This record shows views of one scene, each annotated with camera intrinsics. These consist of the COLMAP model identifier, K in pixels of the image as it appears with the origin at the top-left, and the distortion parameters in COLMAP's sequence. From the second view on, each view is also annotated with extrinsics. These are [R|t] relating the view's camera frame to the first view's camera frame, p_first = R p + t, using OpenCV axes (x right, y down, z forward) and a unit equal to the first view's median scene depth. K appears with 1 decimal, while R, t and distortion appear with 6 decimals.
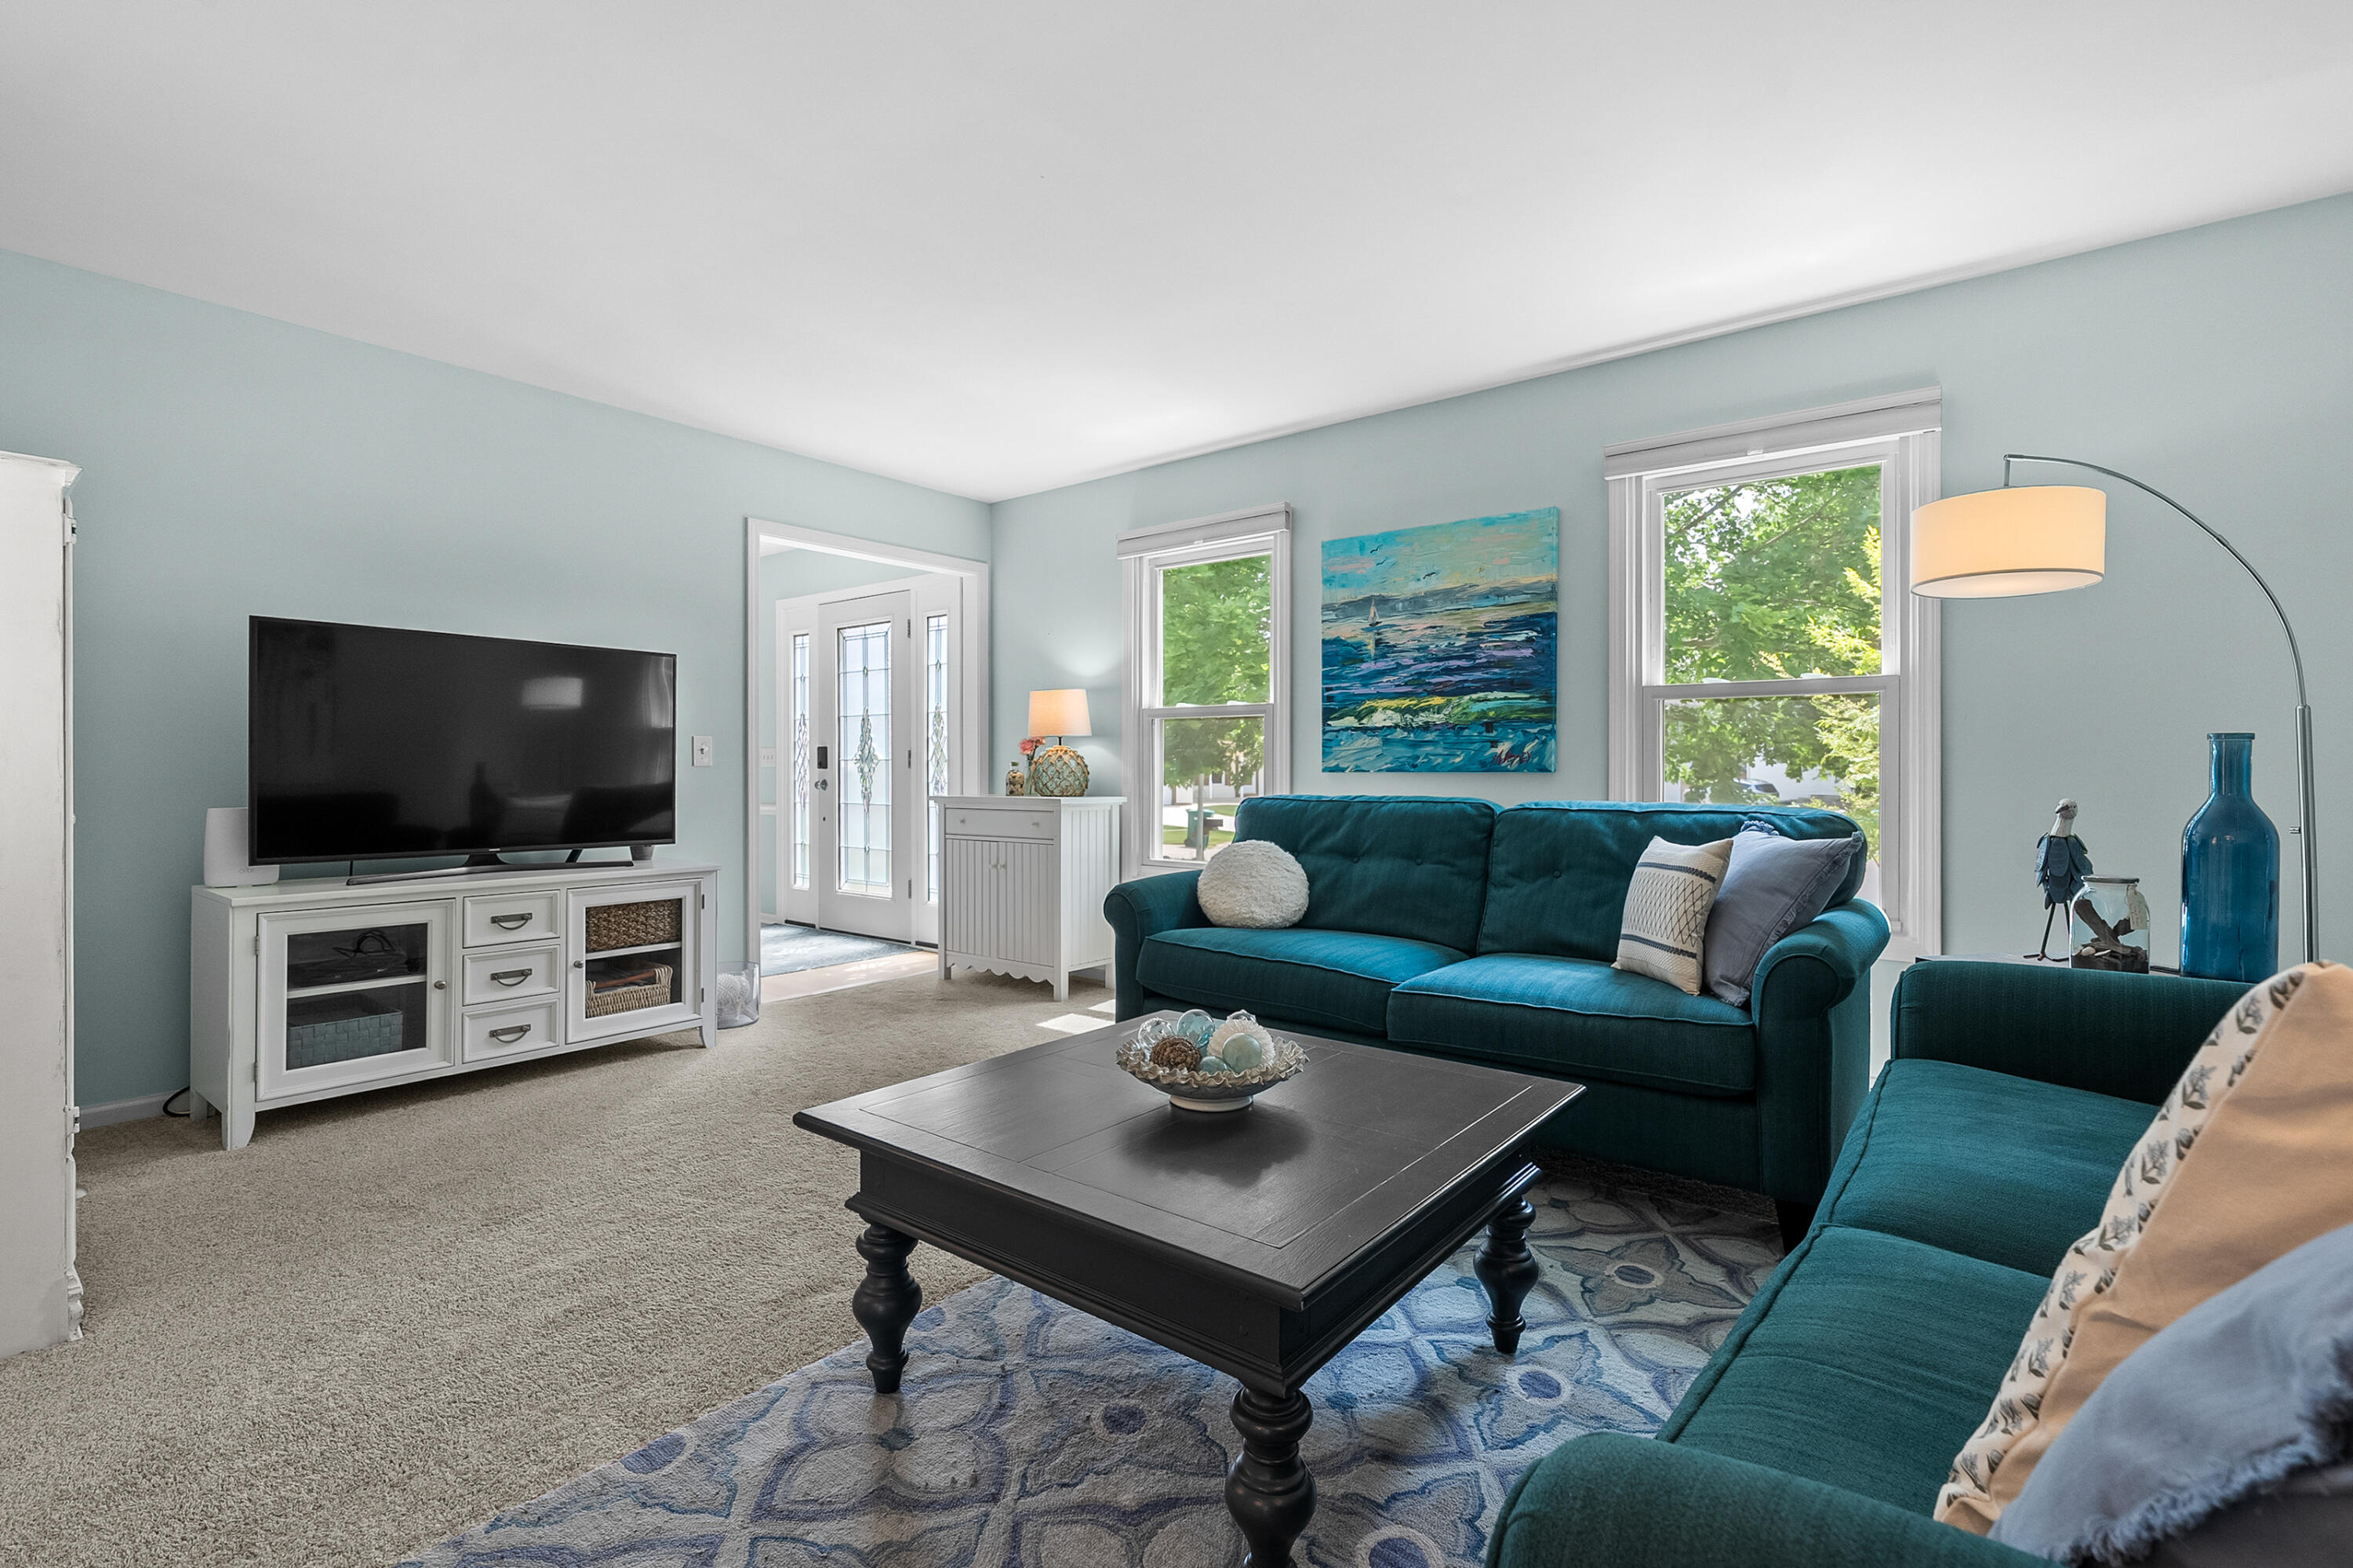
lens RADIAL K [[1069.2, 0, 1174.6], [0, 1069.2, 775.8], [0, 0, 1]] dist [-0.005758, 0.001443]
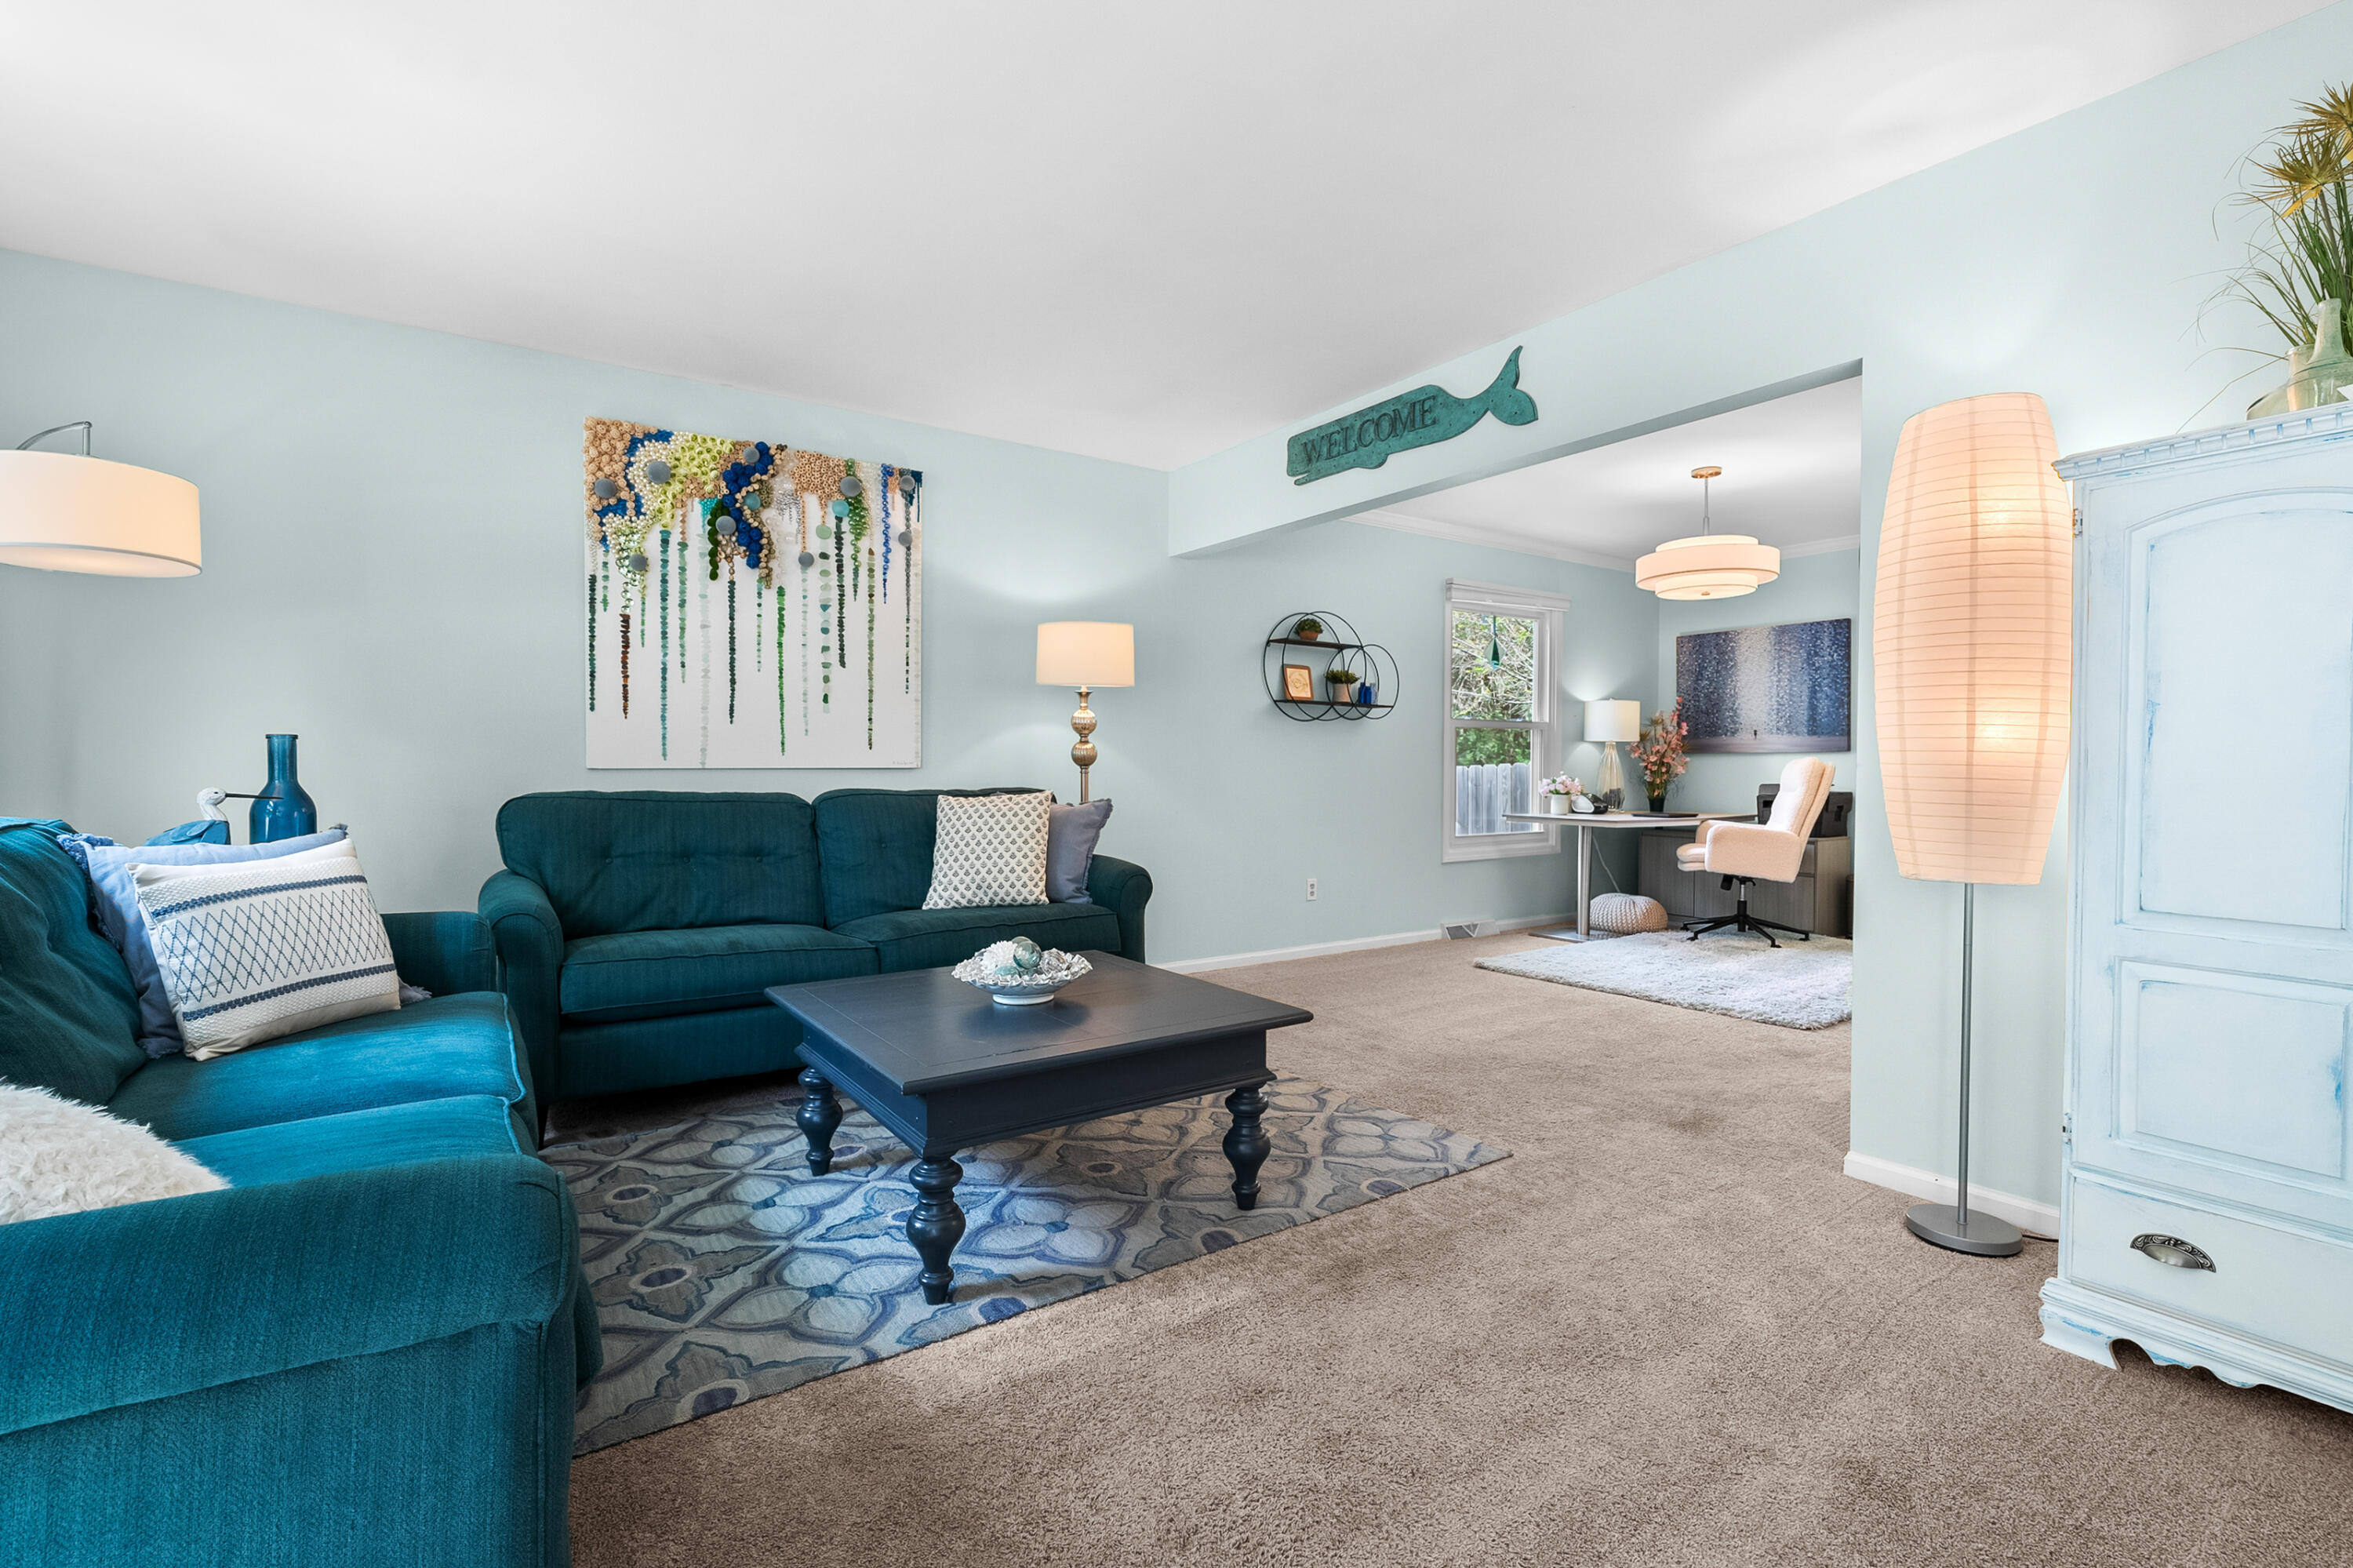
lens RADIAL K [[1069.2, 0, 1187.5], [0, 1069.2, 778.4], [0, 0, 1]] dist [-0.005758, 0.001443]
pose [[-0.960203, -0.009877, 0.279129, -0.546816], [-0.005772, 0.999863, 0.015525, -0.011477], [-0.279244, 0.013296, -0.960128, 2.220076]]
